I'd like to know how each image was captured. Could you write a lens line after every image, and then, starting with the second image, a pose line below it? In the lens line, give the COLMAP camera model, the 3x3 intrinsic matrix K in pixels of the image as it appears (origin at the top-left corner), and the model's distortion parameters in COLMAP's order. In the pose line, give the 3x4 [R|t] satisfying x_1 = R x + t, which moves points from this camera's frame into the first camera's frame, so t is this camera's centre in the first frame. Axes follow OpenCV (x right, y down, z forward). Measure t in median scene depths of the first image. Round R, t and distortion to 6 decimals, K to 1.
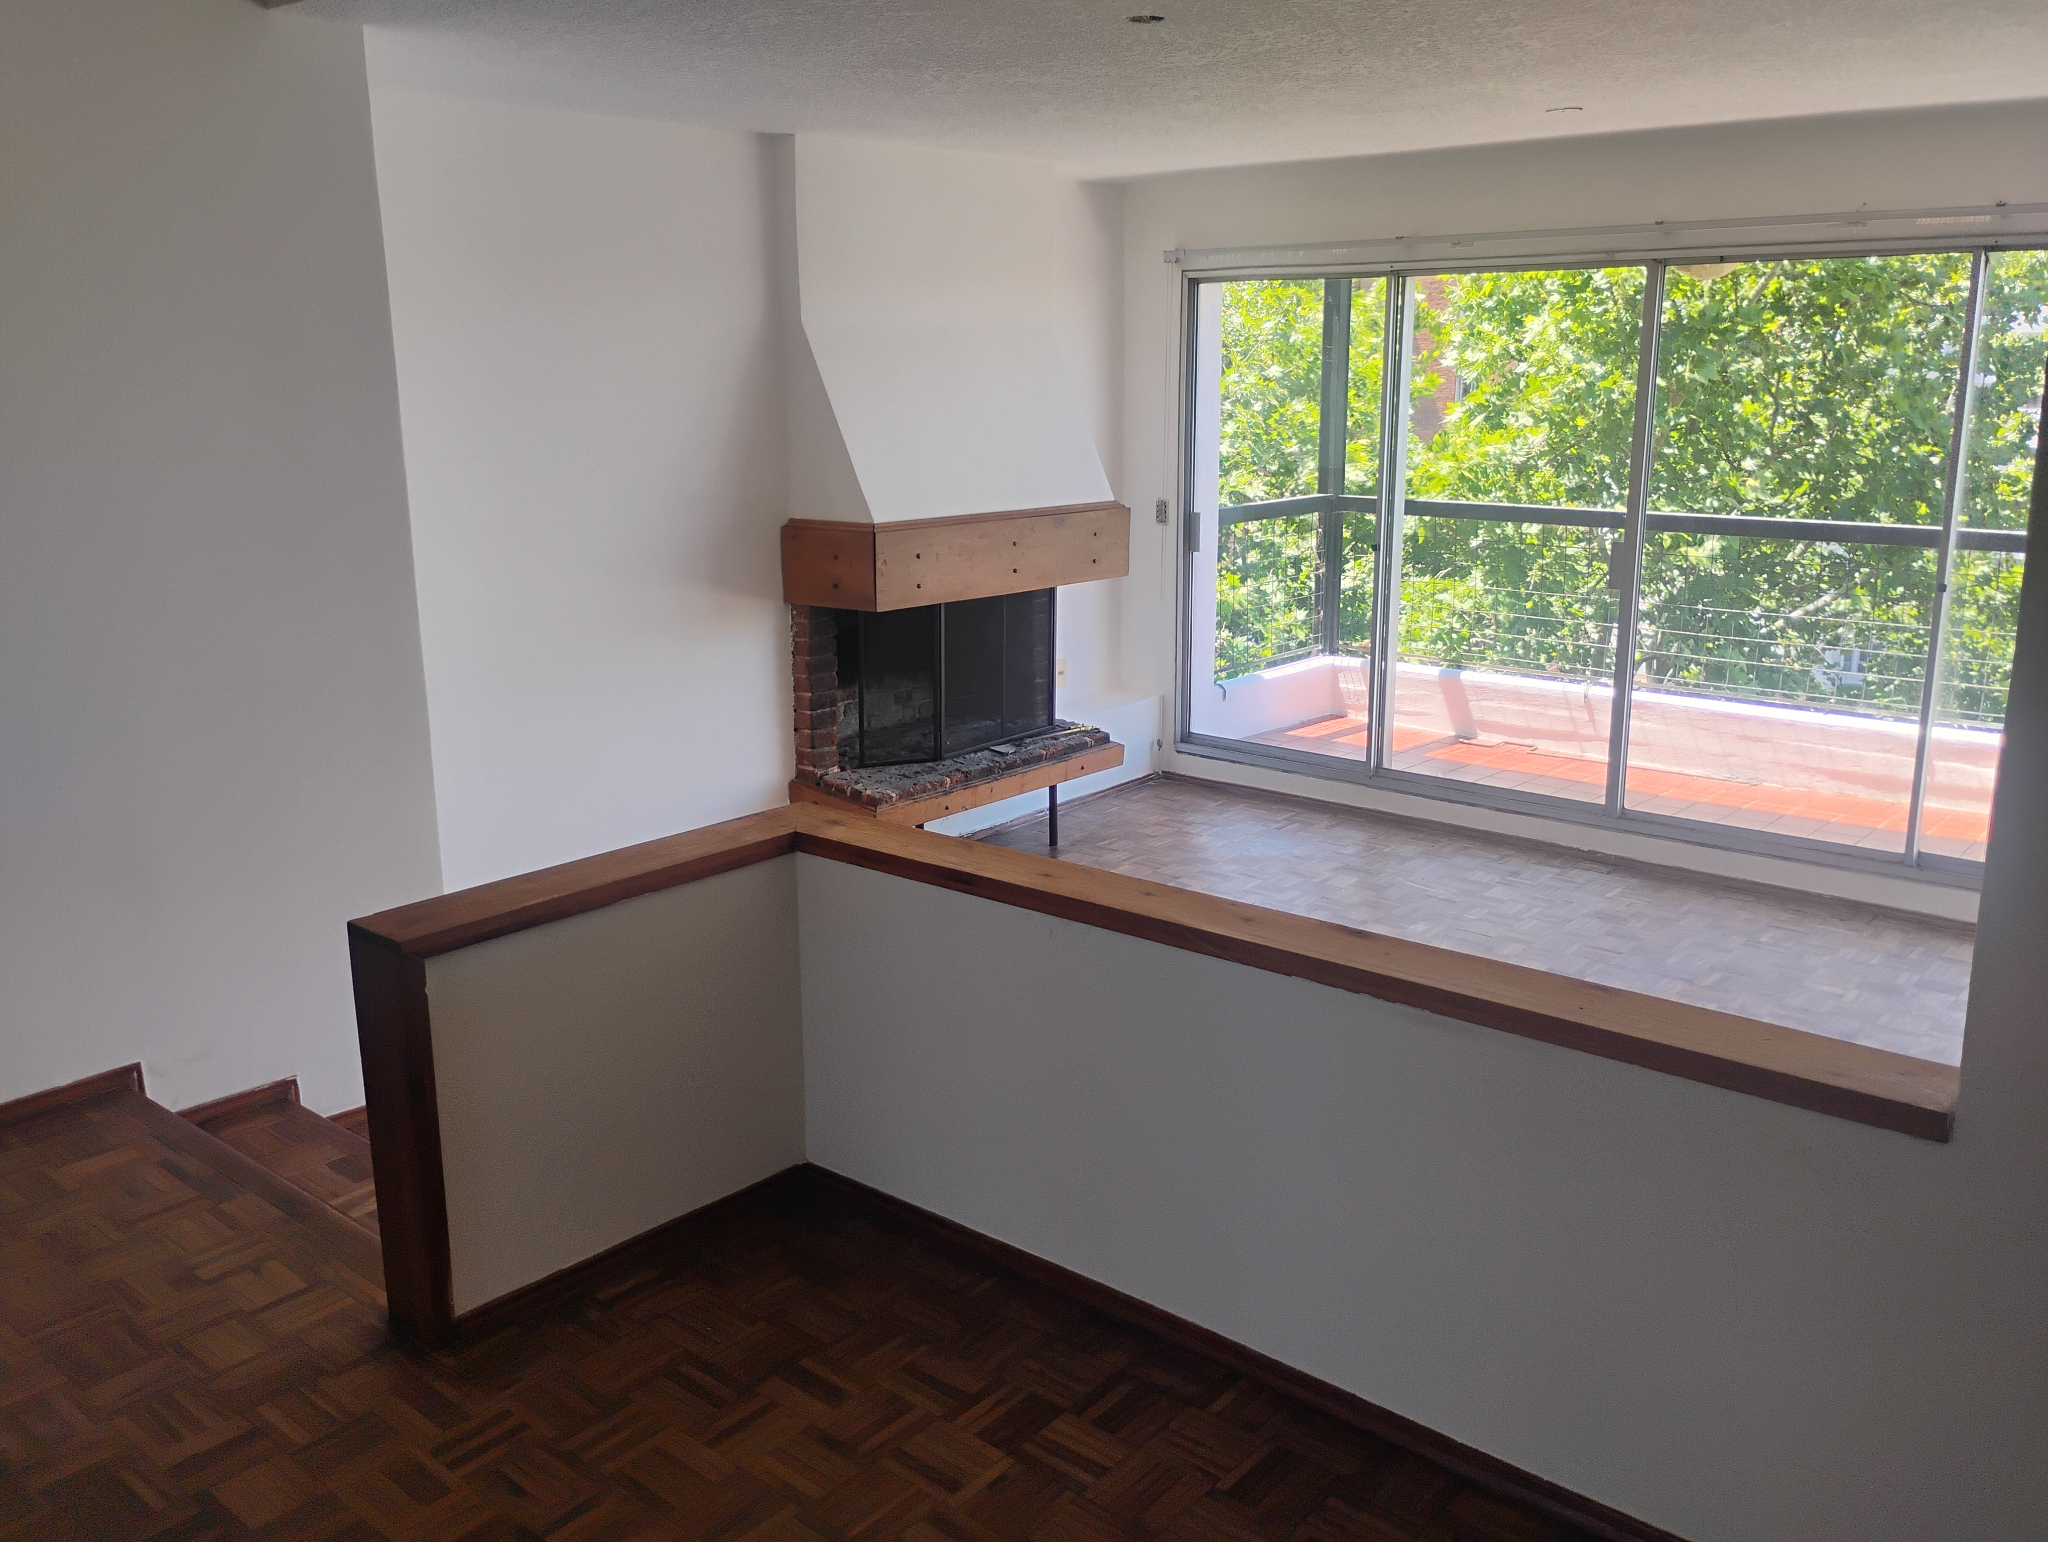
lens RADIAL K [[1715.4, 0, 1019.9], [0, 1715.4, 767.6], [0, 0, 1]] dist [0.069711, -0.092726]
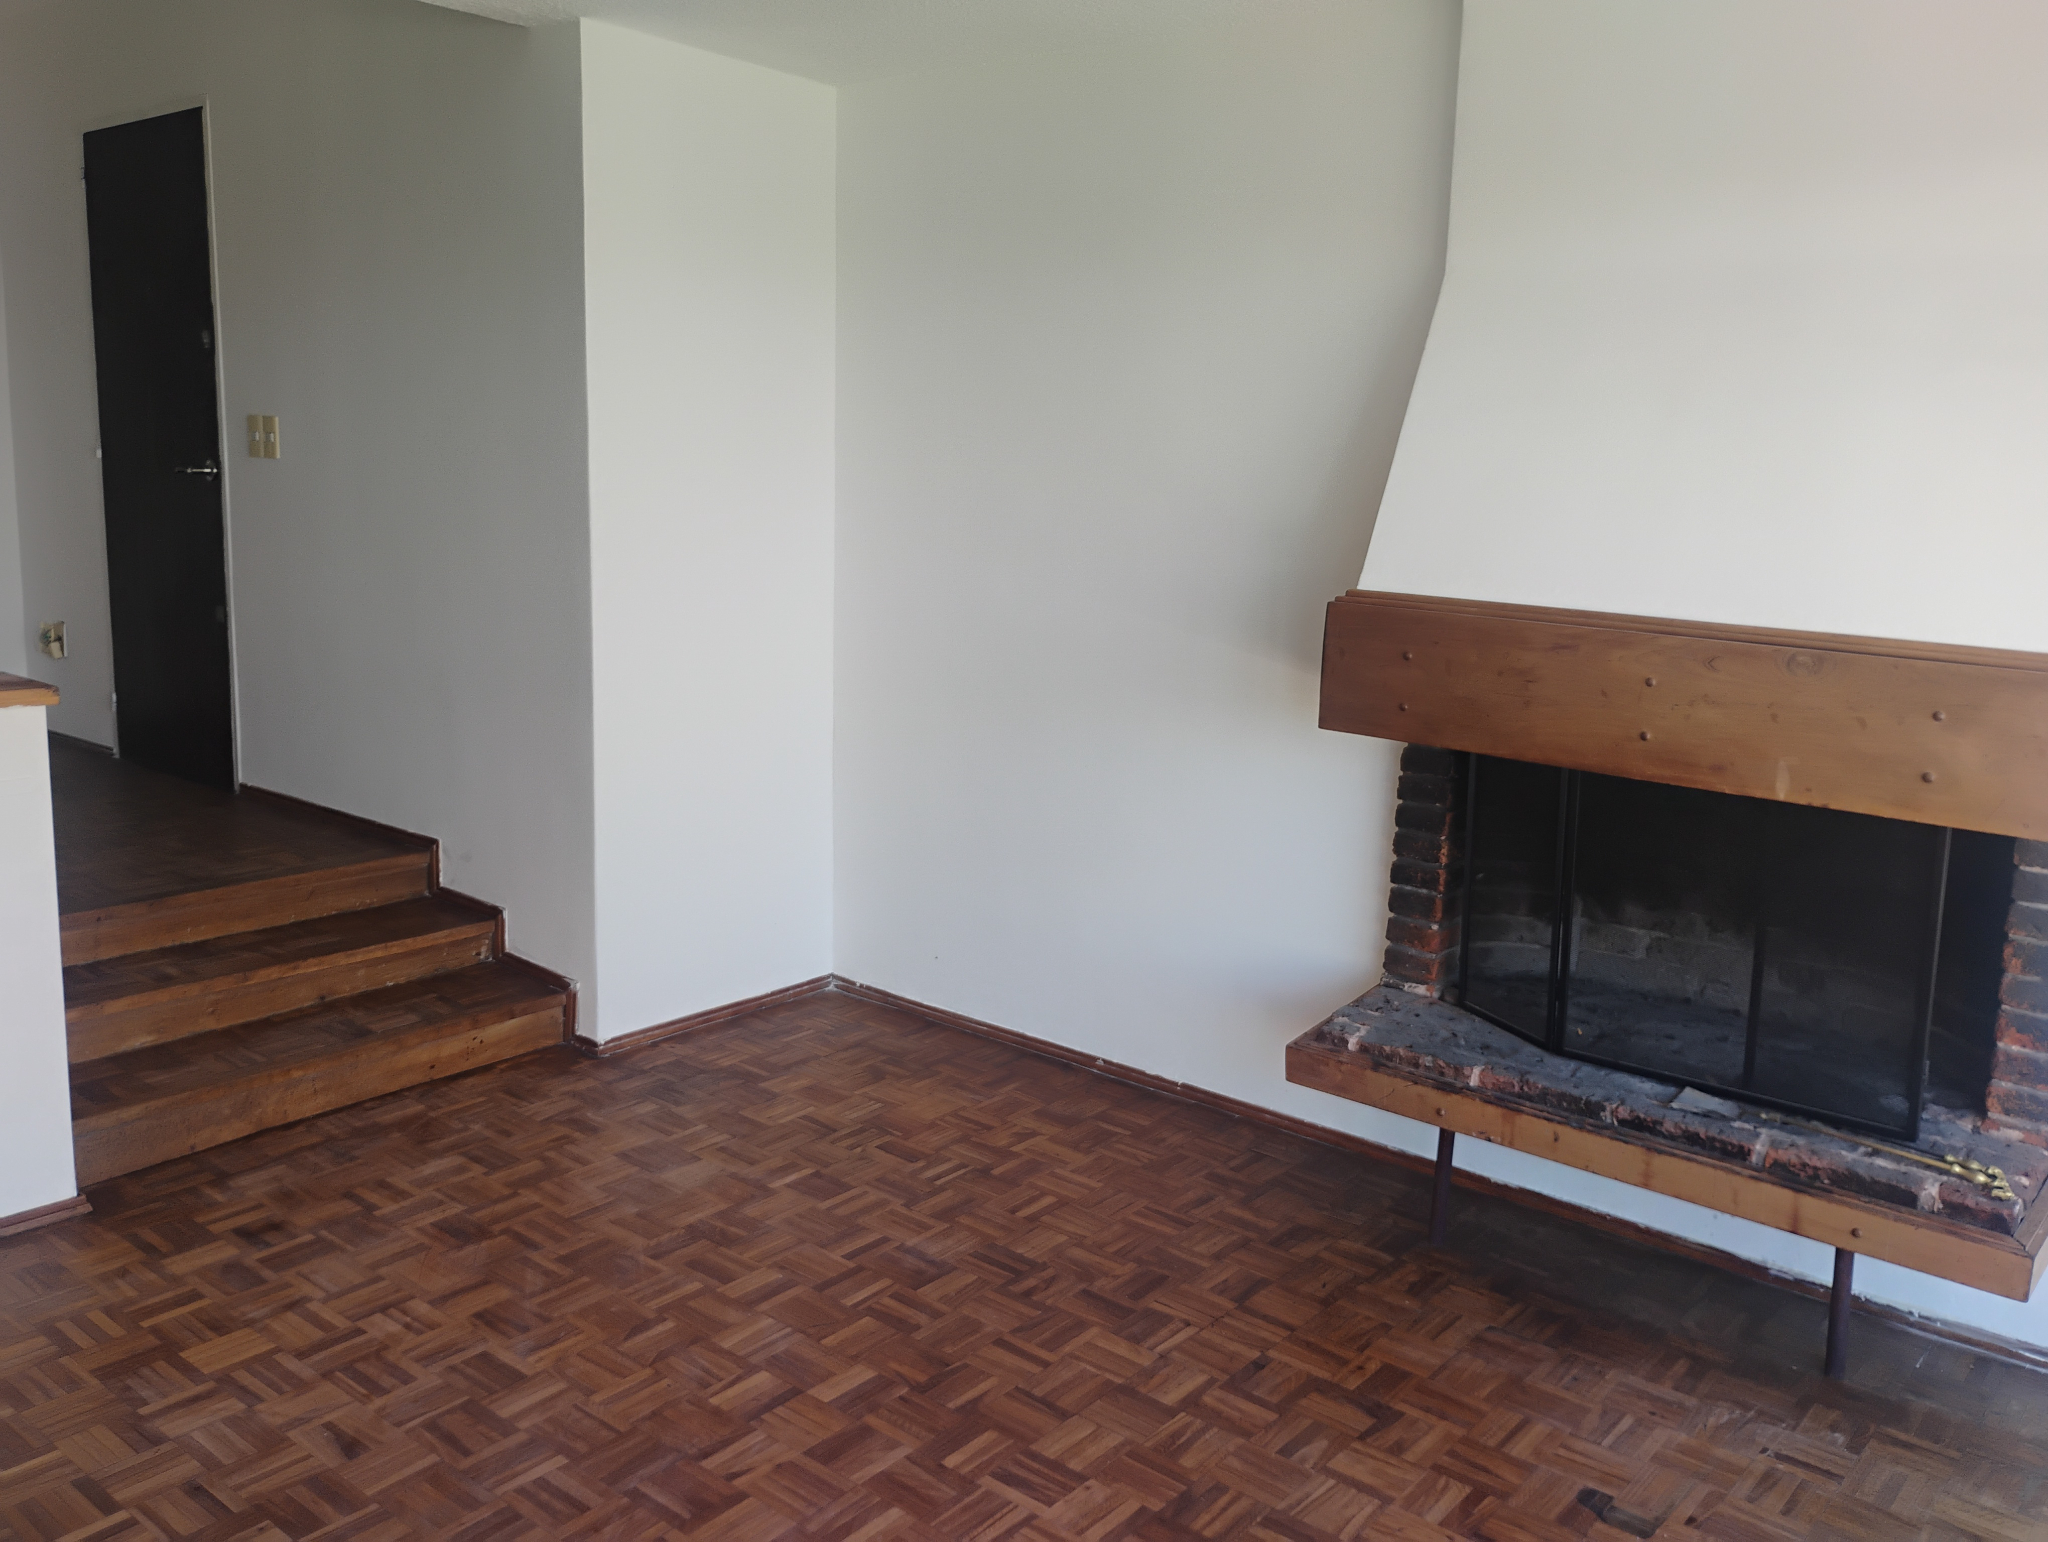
lens RADIAL K [[1715.4, 0, 1019.9], [0, 1715.4, 767.6], [0, 0, 1]] dist [0.069711, -0.092726]
pose [[0.007285, 0.184988, -0.982714, 0.491087], [-0.263259, 0.948427, 0.176582, -0.147862], [0.964698, 0.257422, 0.055609, 0.769828]]
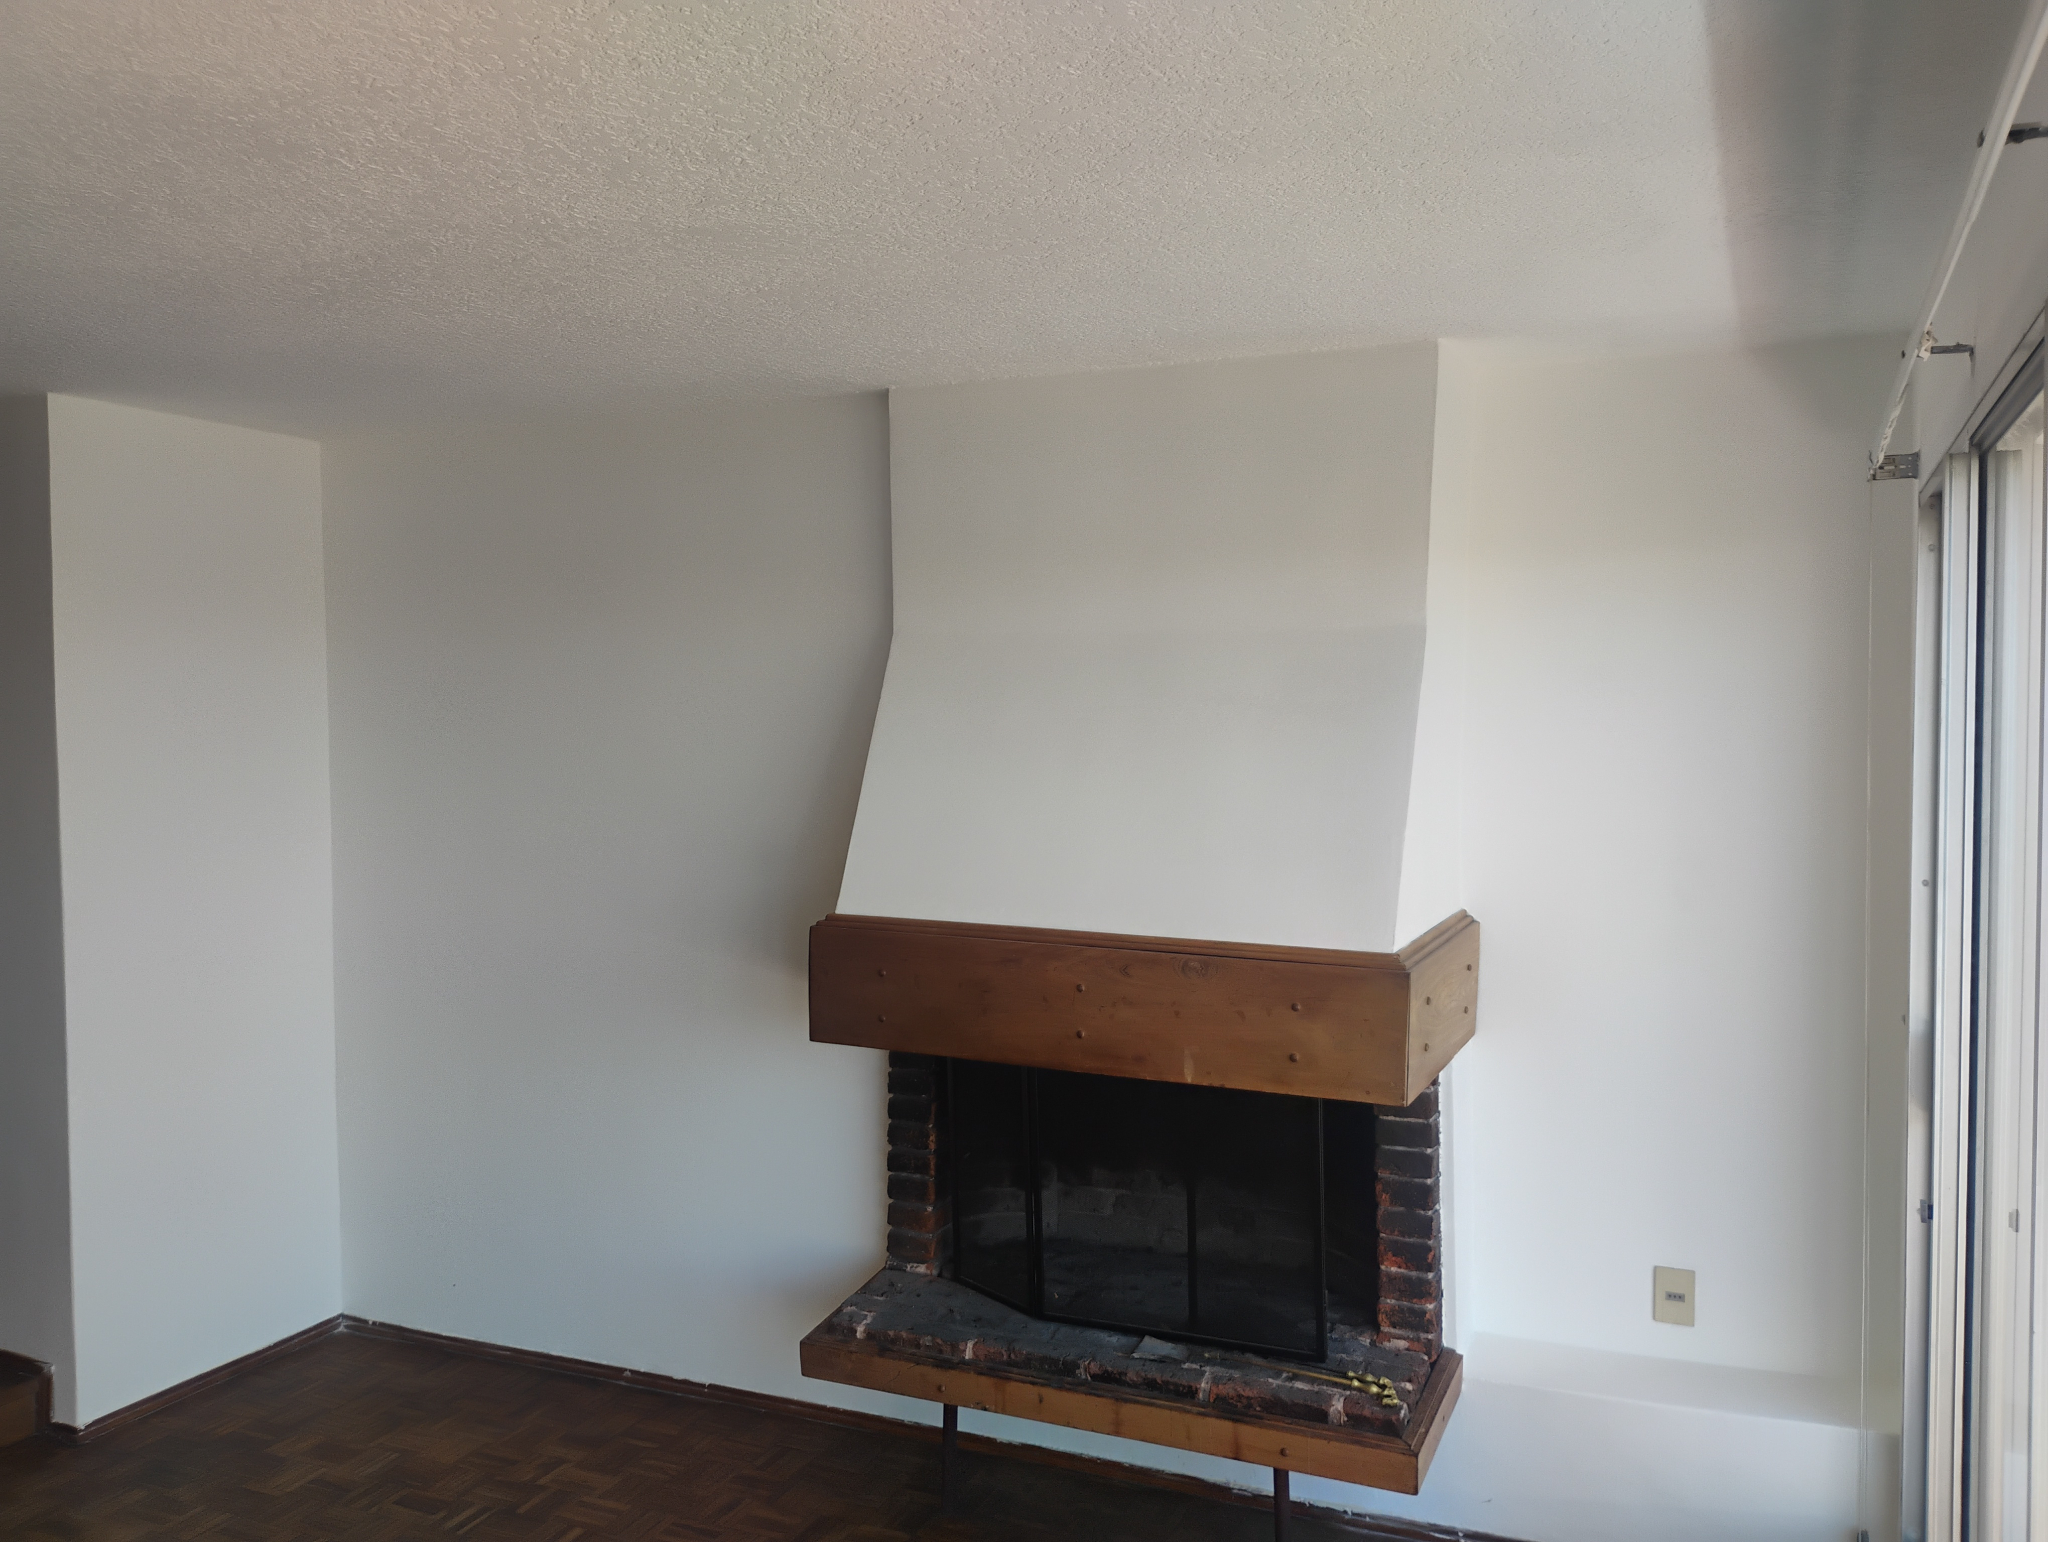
lens RADIAL K [[1715.4, 0, 1019.9], [0, 1715.4, 767.6], [0, 0, 1]] dist [0.069711, -0.092726]
pose [[0.276140, 0.048850, -0.959875, 0.547695], [-0.222307, 0.974871, -0.014341, -0.190741], [0.935054, 0.217347, 0.280061, 0.767936]]
